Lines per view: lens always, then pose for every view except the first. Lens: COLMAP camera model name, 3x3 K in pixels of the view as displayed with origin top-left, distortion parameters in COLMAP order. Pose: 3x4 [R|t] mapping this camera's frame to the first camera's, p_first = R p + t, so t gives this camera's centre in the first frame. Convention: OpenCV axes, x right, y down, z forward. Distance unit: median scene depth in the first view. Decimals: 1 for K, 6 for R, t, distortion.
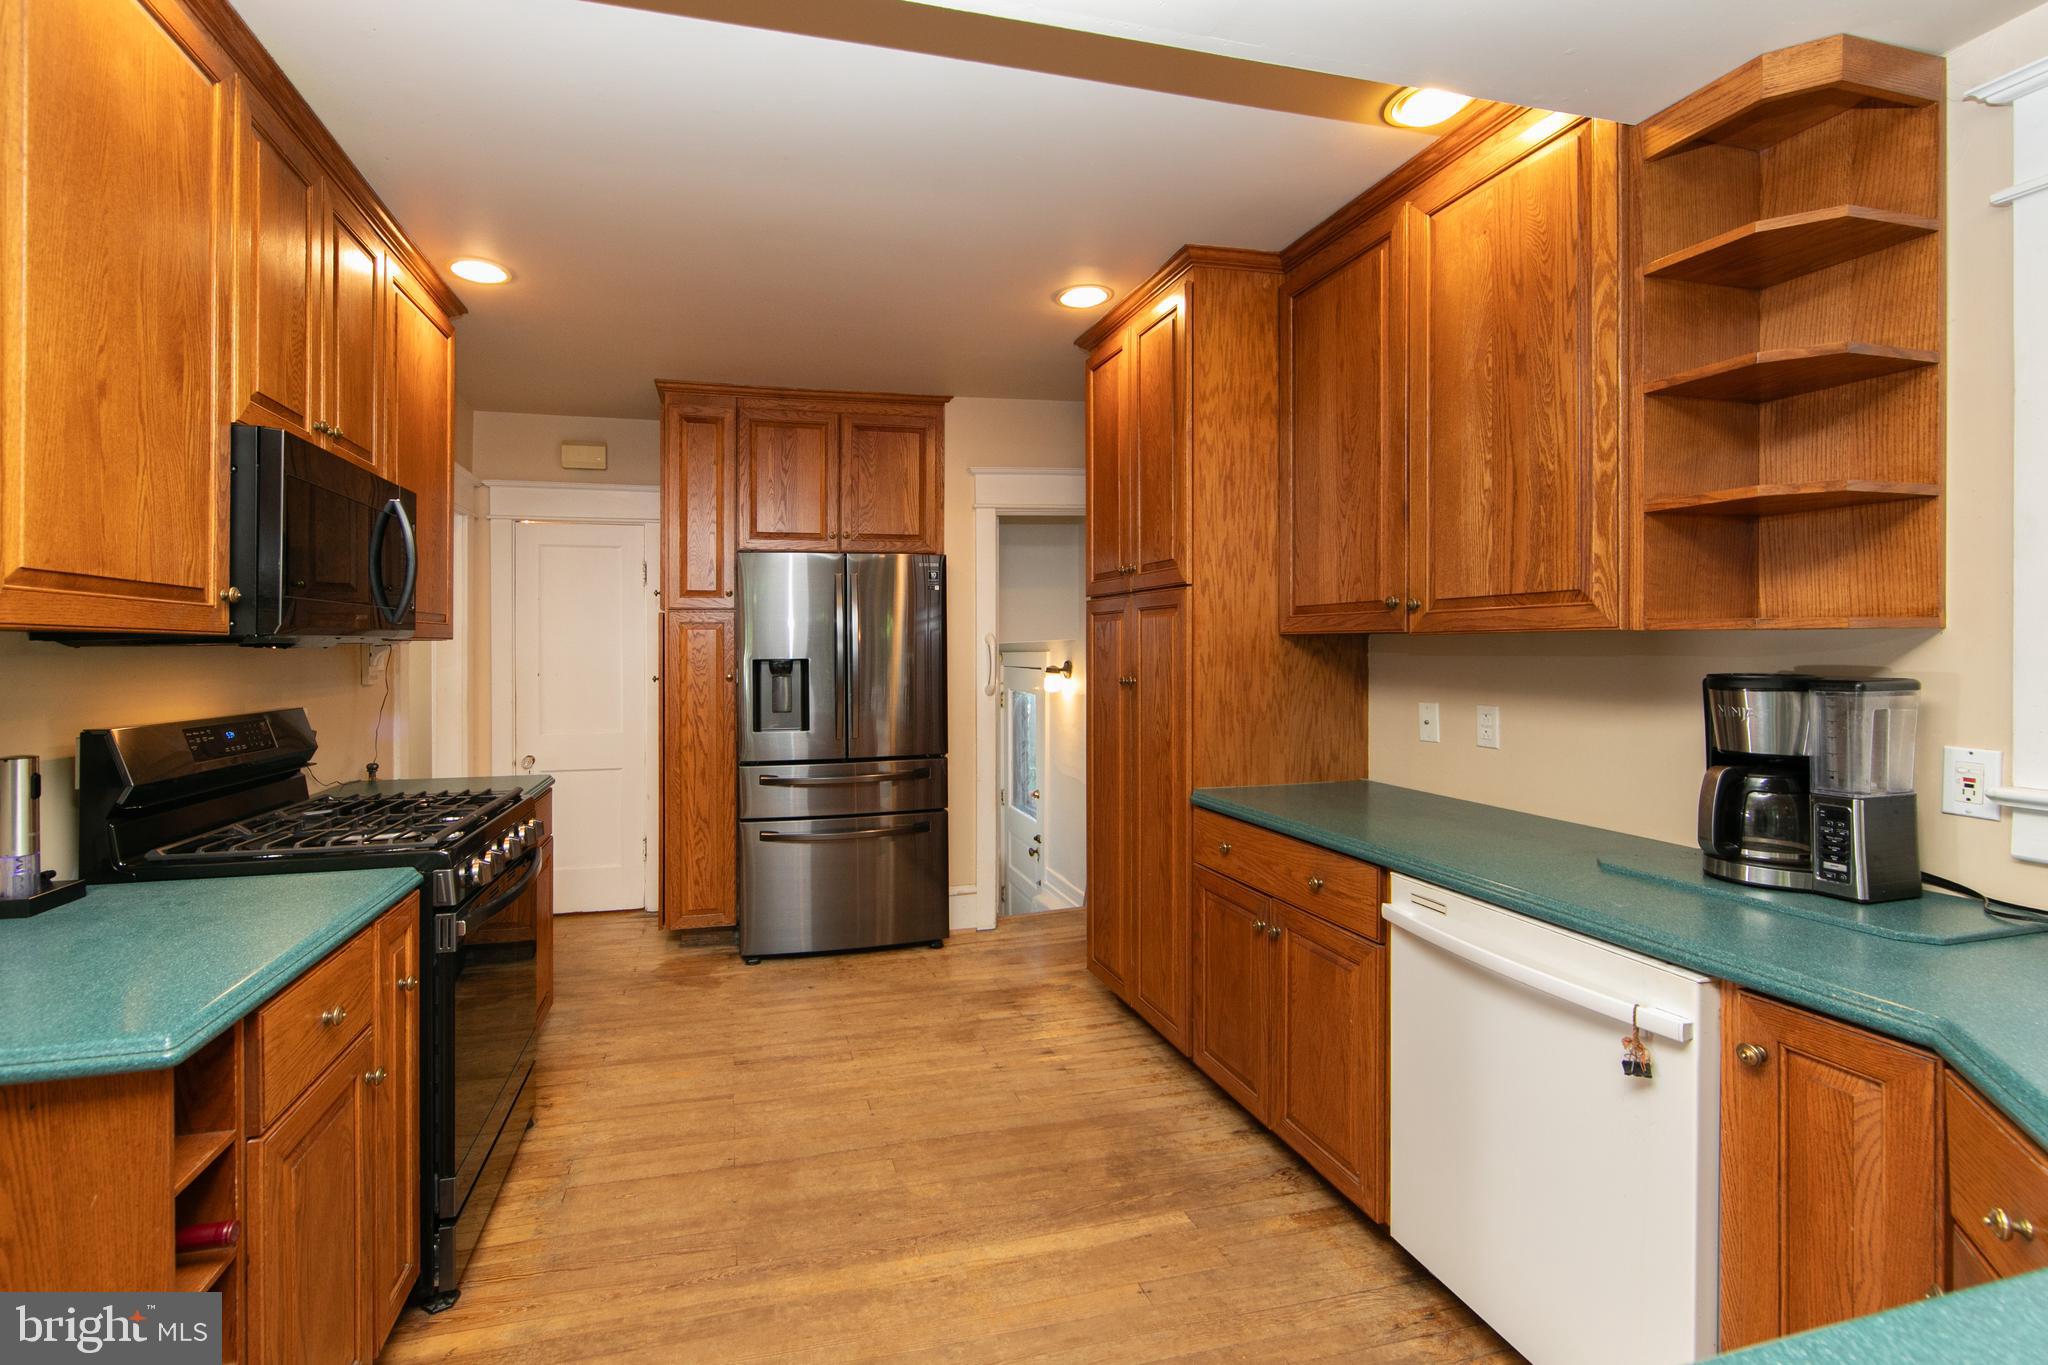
lens RADIAL K [[842.4, 0, 913.7], [0, 842.4, 649.4], [0, 0, 1]] dist [-0.002951, -0.000189]
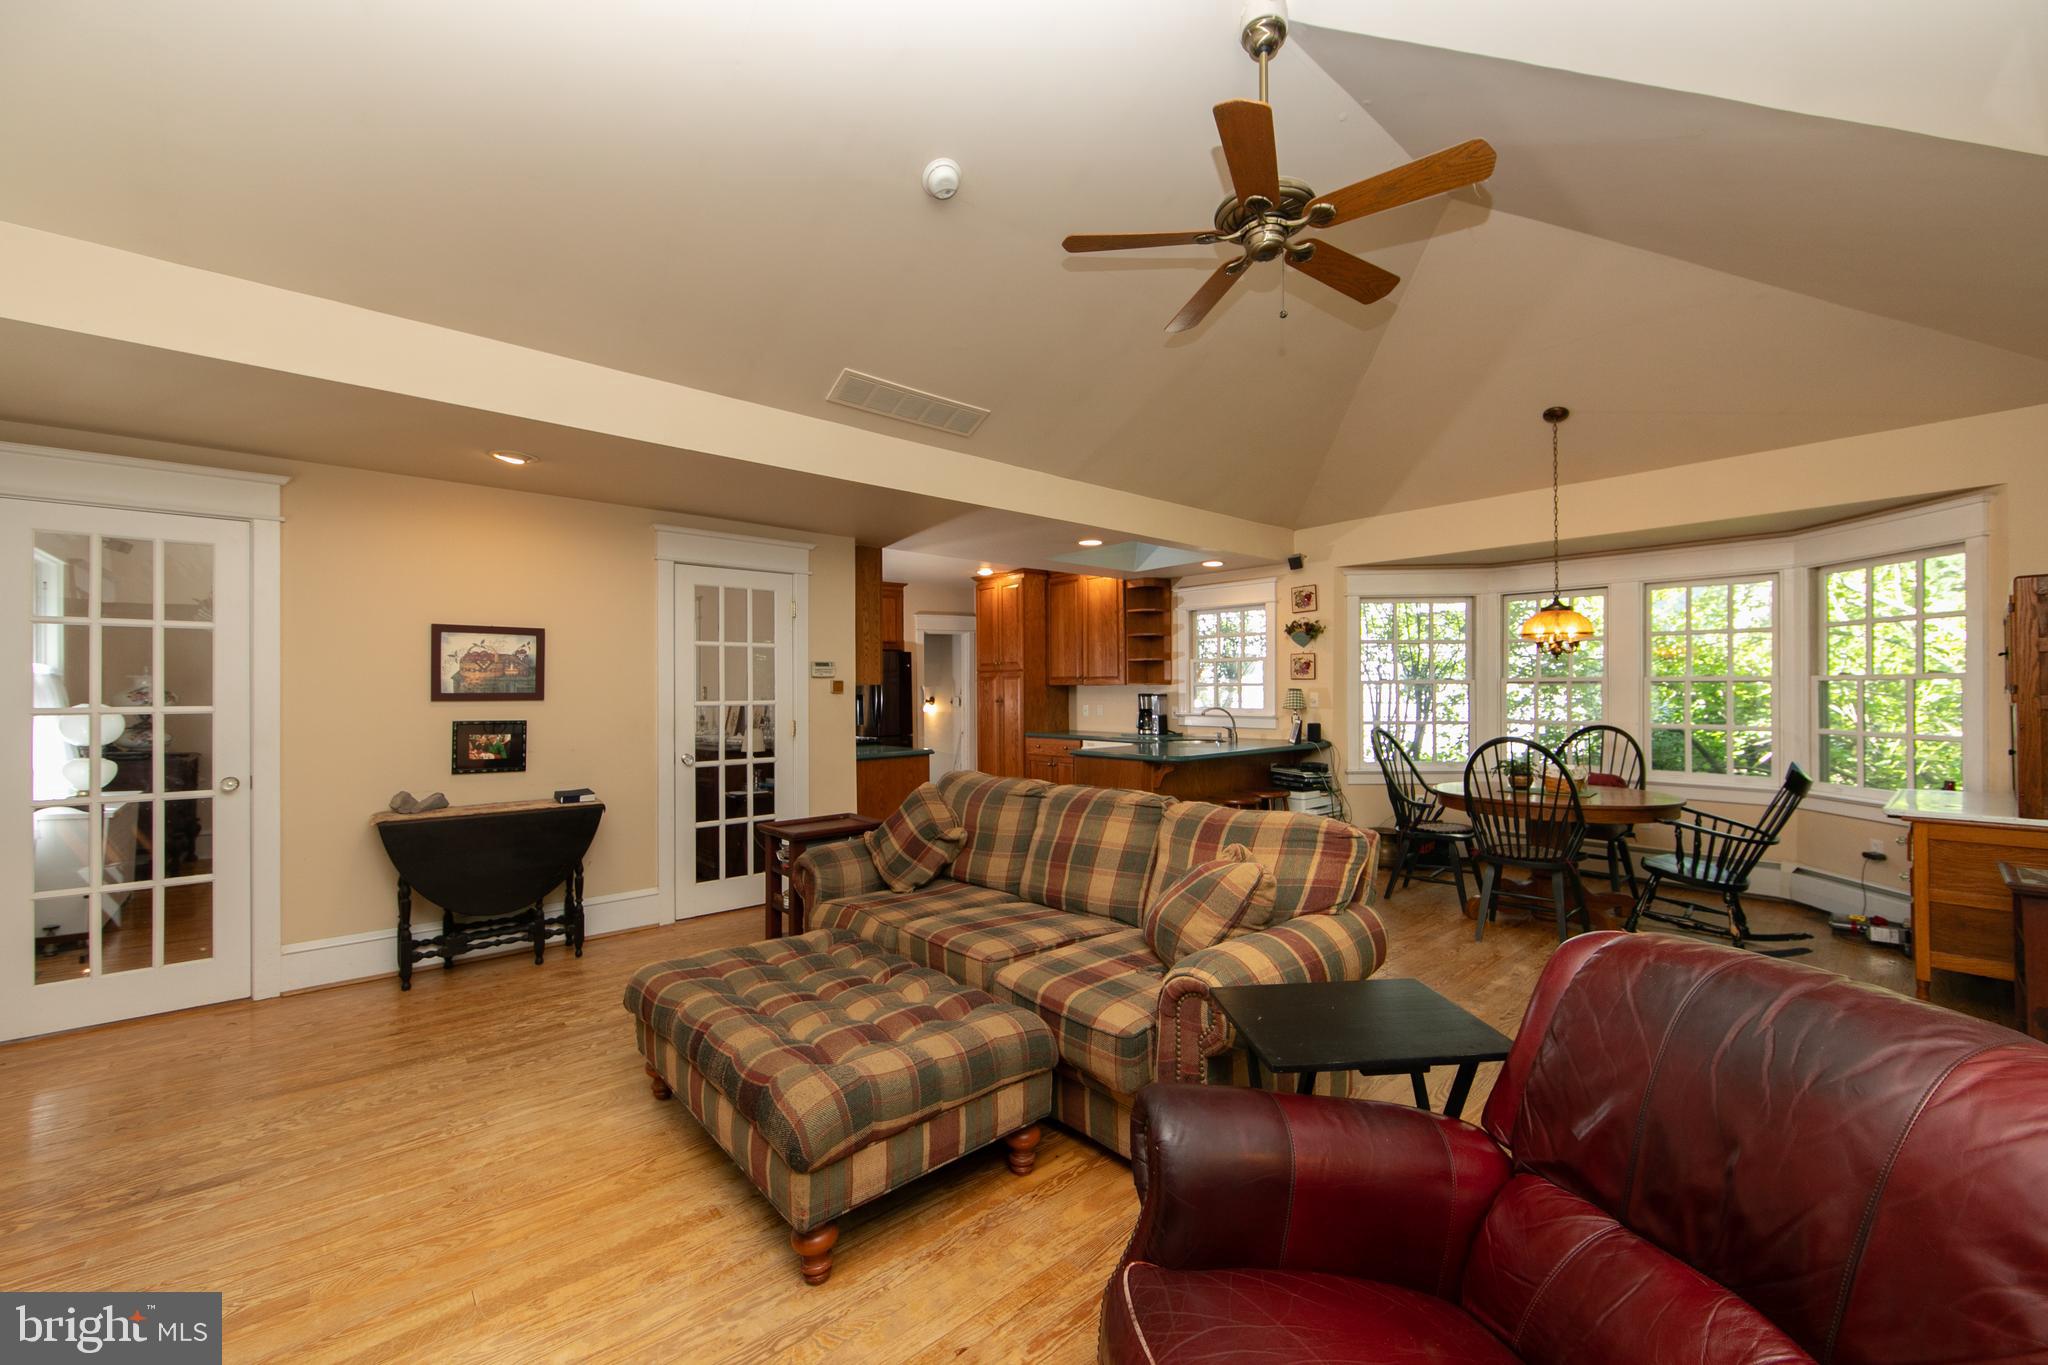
lens RADIAL K [[819.5, 0, 1021.6], [0, 819.5, 683.7], [0, 0, 1]] dist [-0.000761, -0.000179]
pose [[0.868402, 0.002404, 0.495855, -1.248624], [0.005178, 0.999890, -0.013915, 0.018828], [-0.495834, 0.014651, 0.868294, -1.743237]]
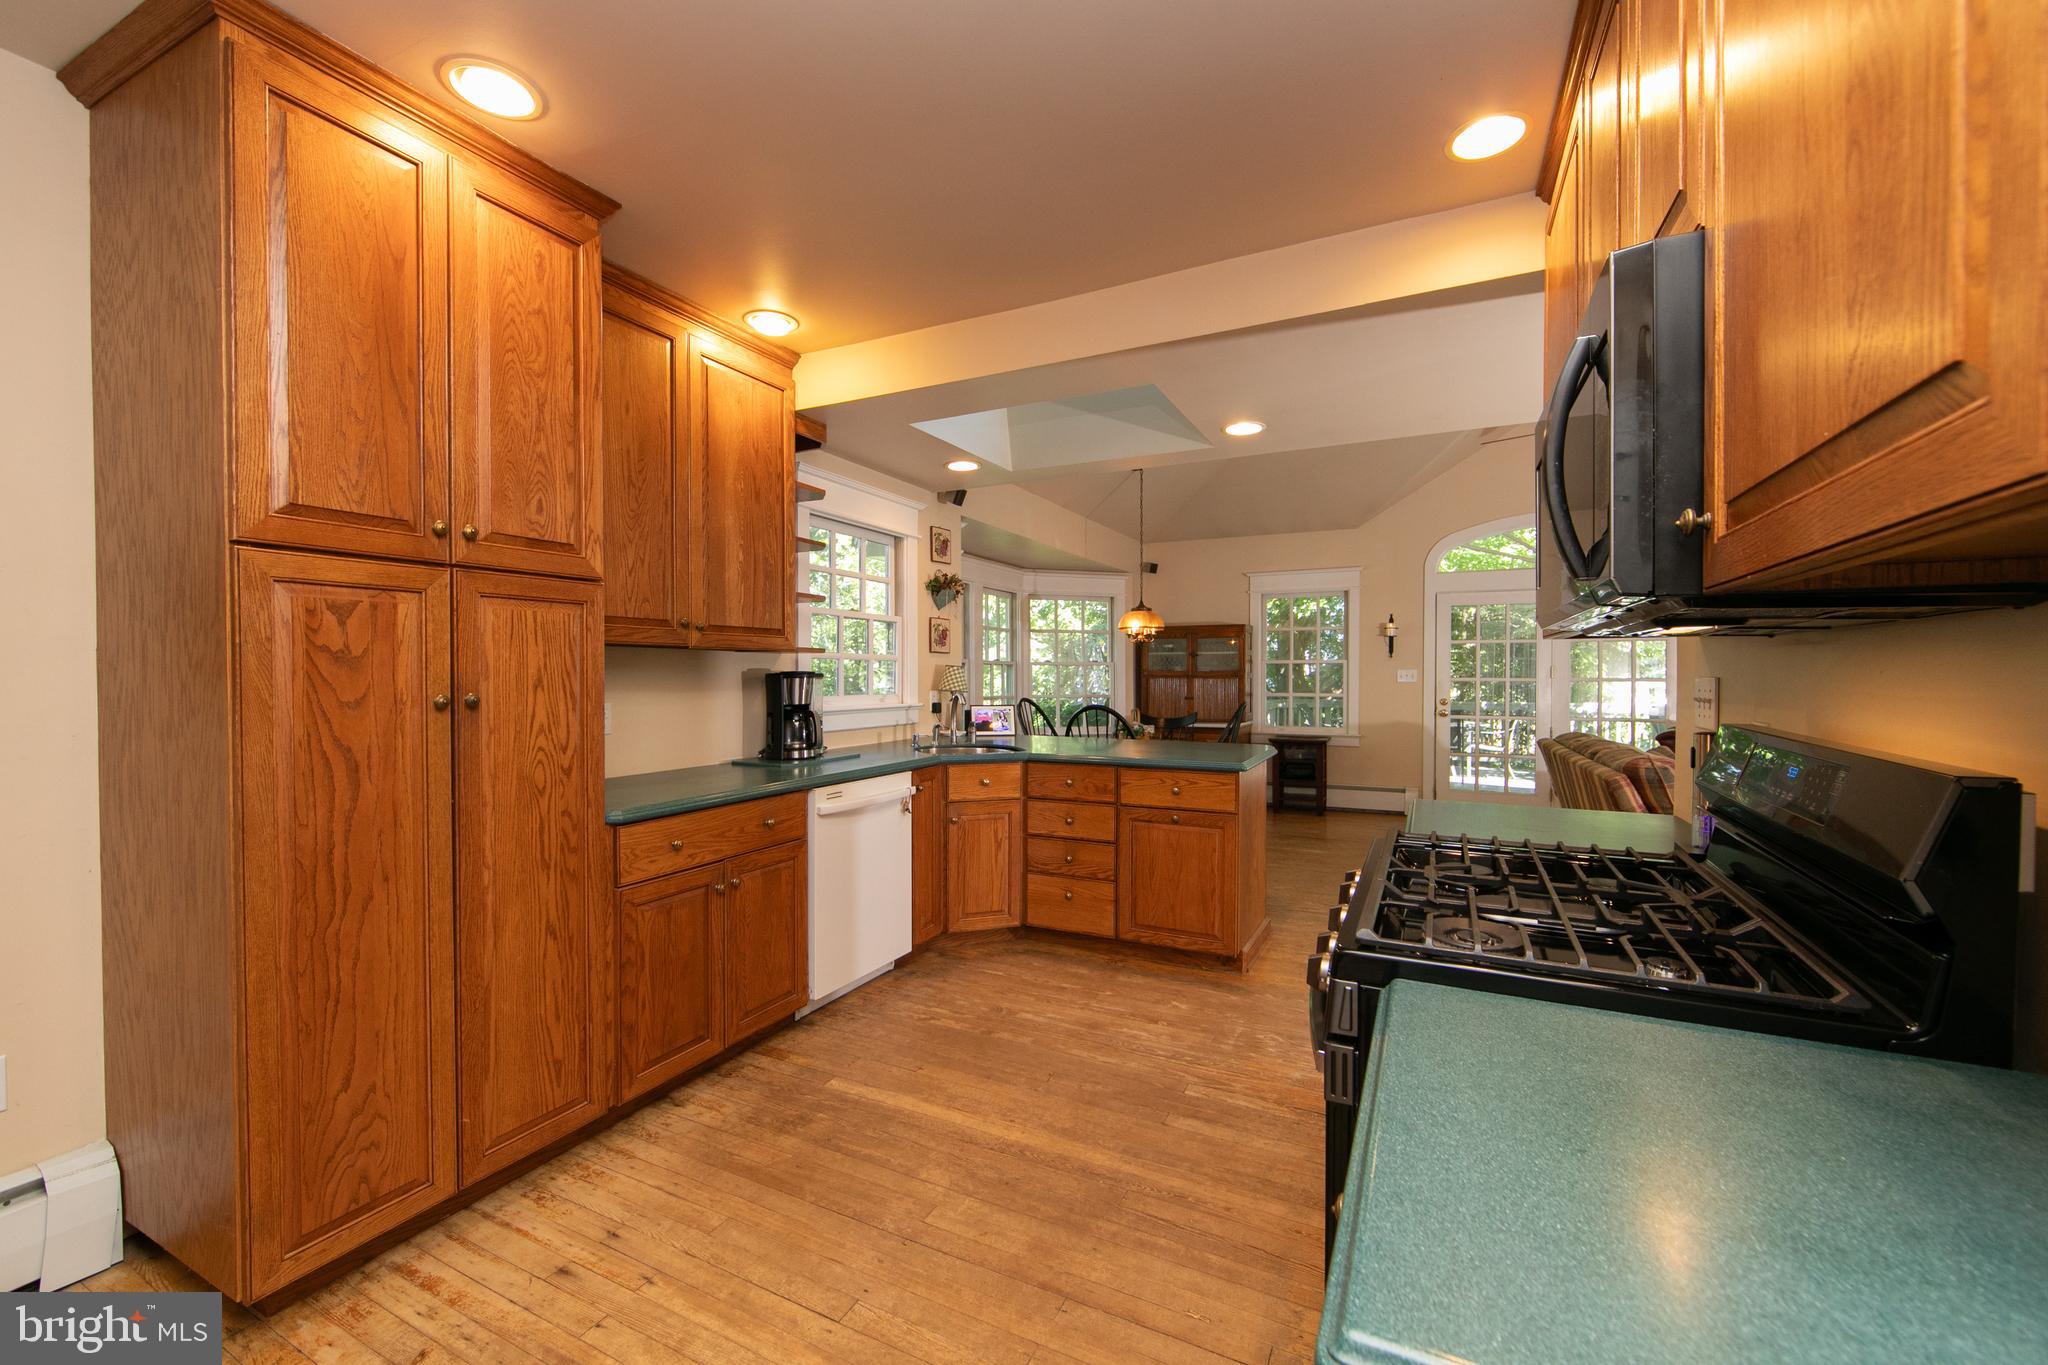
lens RADIAL K [[763.5, 0, 1087.9], [0, 763.5, 682.4], [0, 0, 1]] dist [0.000555, 0.000025]
pose [[-0.801945, -0.007968, 0.597344, -0.557108], [0.002681, 0.999853, 0.016936, 0.015599], [-0.597391, 0.015183, -0.801806, 1.320536]]
